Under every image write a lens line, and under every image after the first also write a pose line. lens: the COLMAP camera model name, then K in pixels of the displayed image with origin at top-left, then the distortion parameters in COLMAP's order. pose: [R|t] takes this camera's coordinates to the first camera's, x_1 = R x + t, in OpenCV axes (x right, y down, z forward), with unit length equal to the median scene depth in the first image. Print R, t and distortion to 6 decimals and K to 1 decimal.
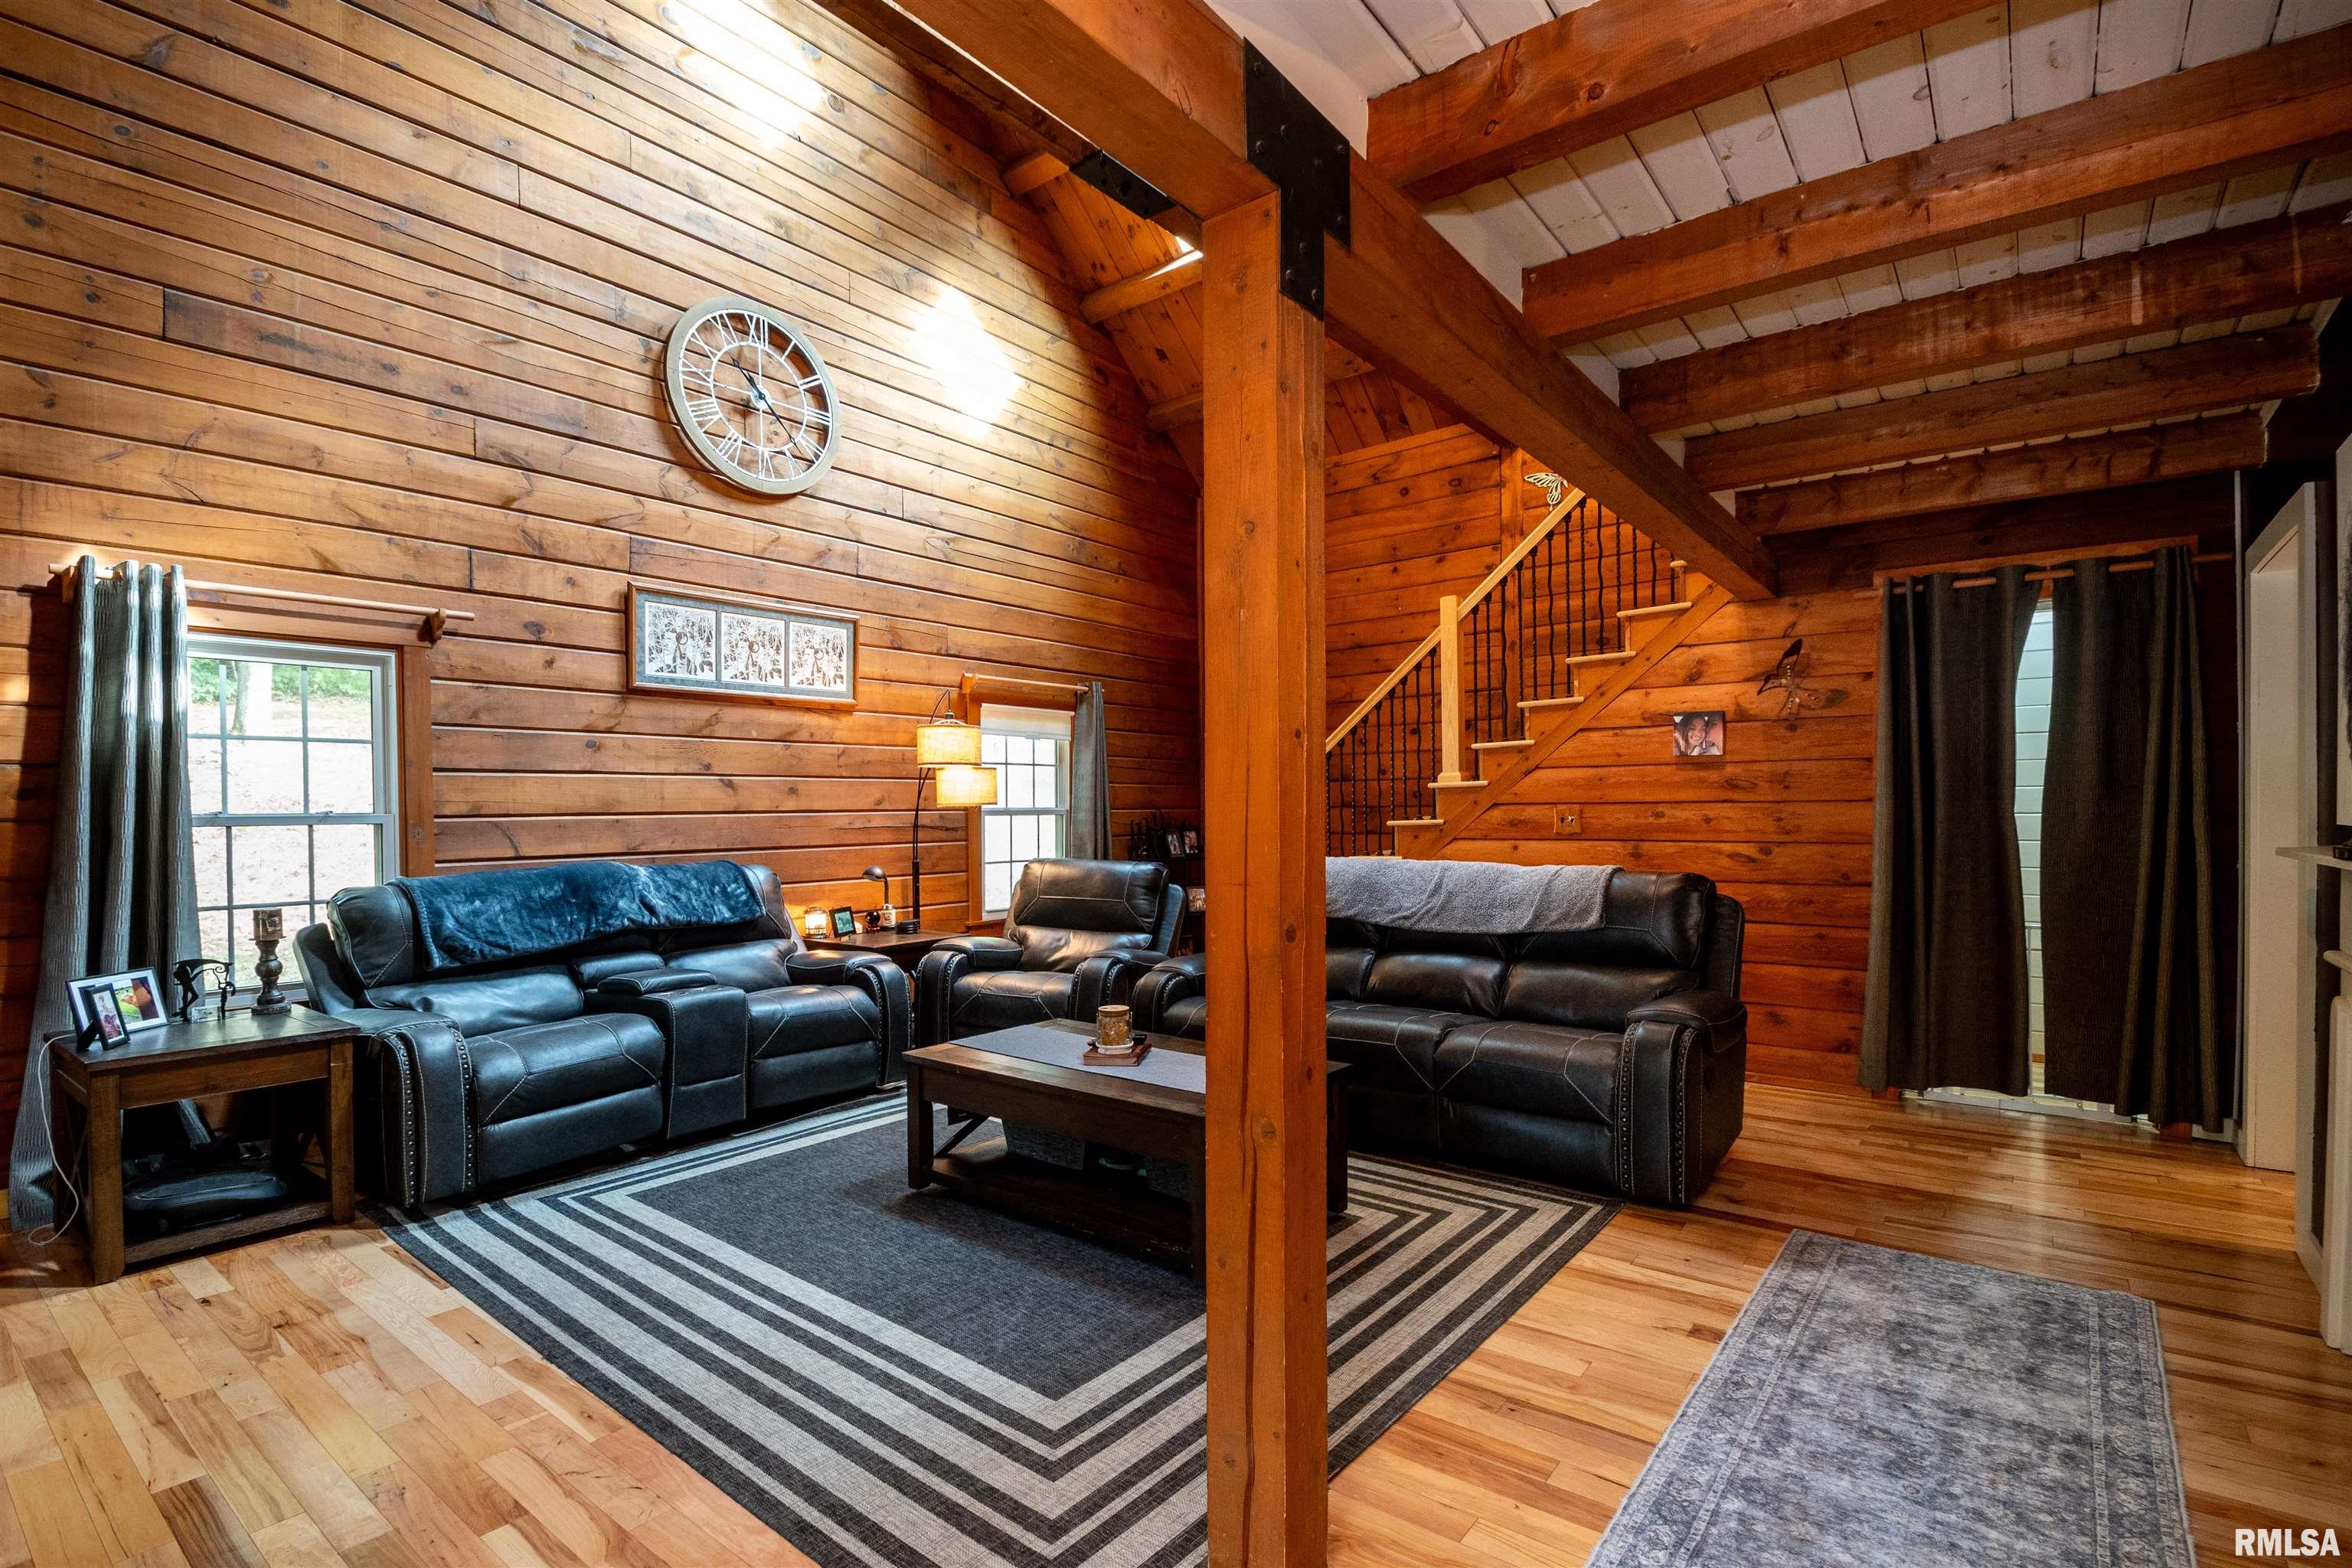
lens RADIAL K [[1041.6, 0, 1159.1], [0, 1041.6, 823.6], [0, 0, 1]] dist [0.010559, -0.000045]
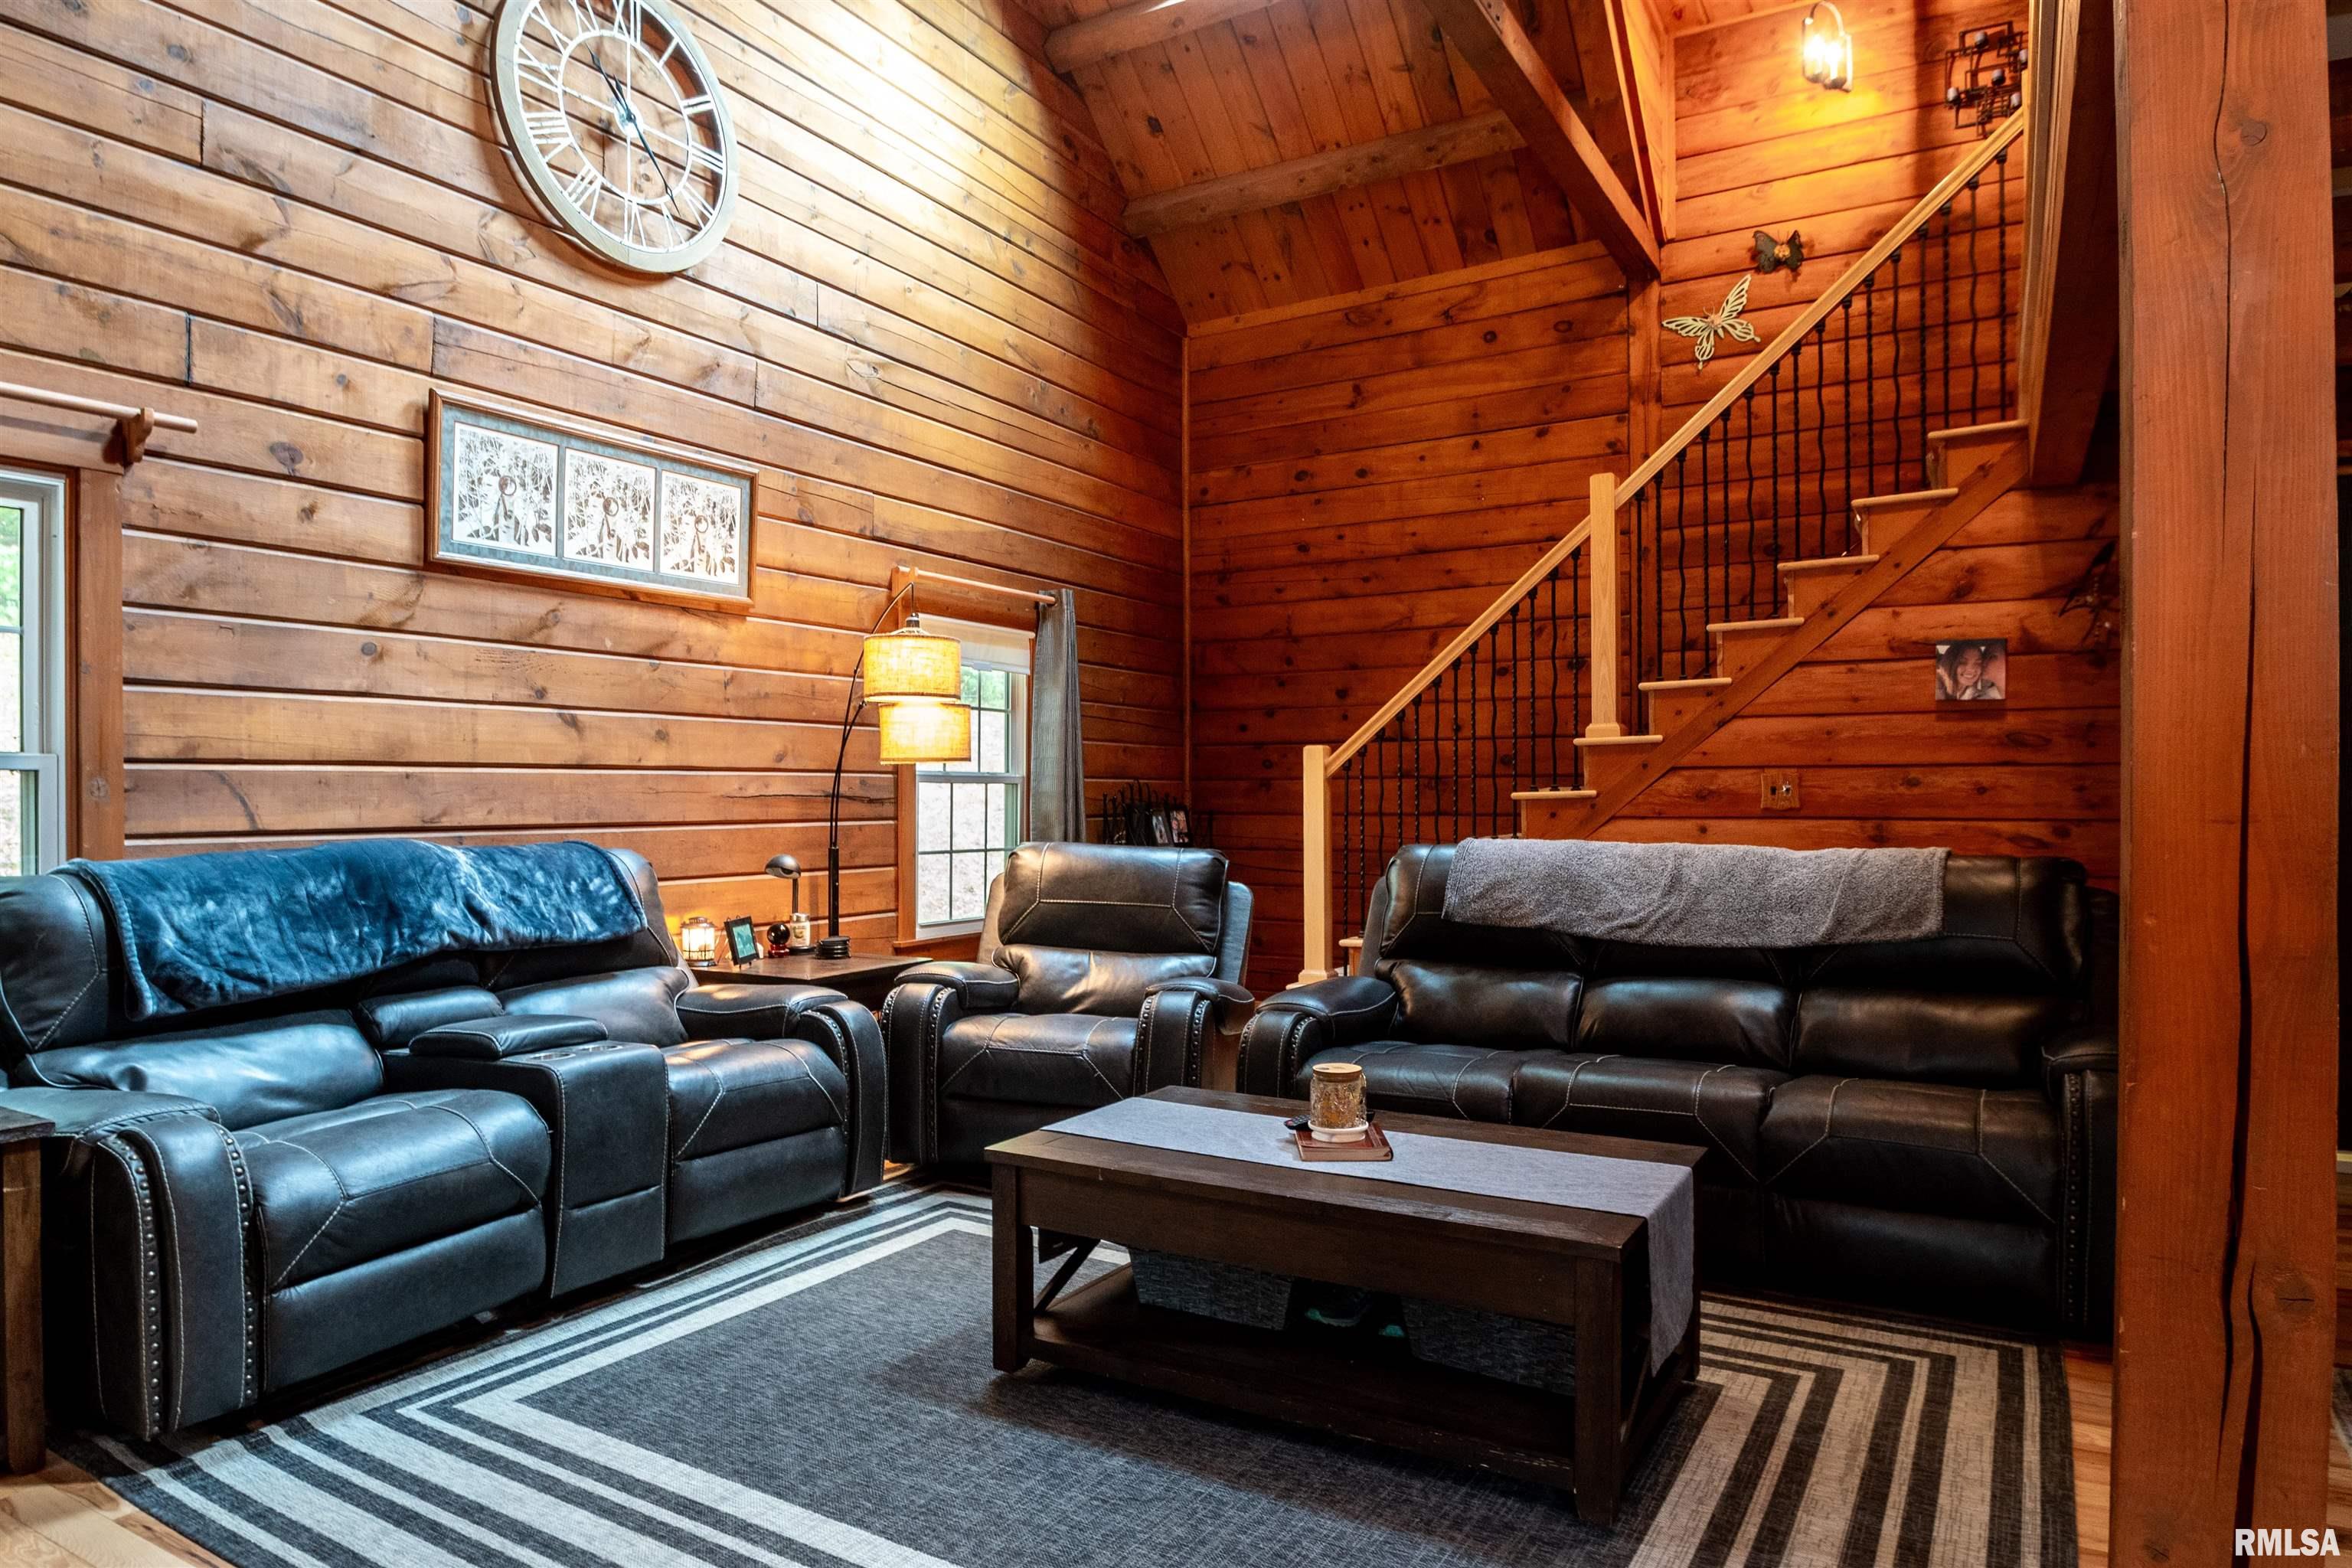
lens RADIAL K [[1408.1, 0, 1161.7], [0, 1408.1, 801.6], [0, 0, 1]] dist [-0.018143, -0.000640]
pose [[0.992487, 0.005102, 0.122242, -0.169739], [-0.003901, 0.999942, -0.010065, 0.018428], [-0.122286, 0.009513, 0.992449, 0.121322]]
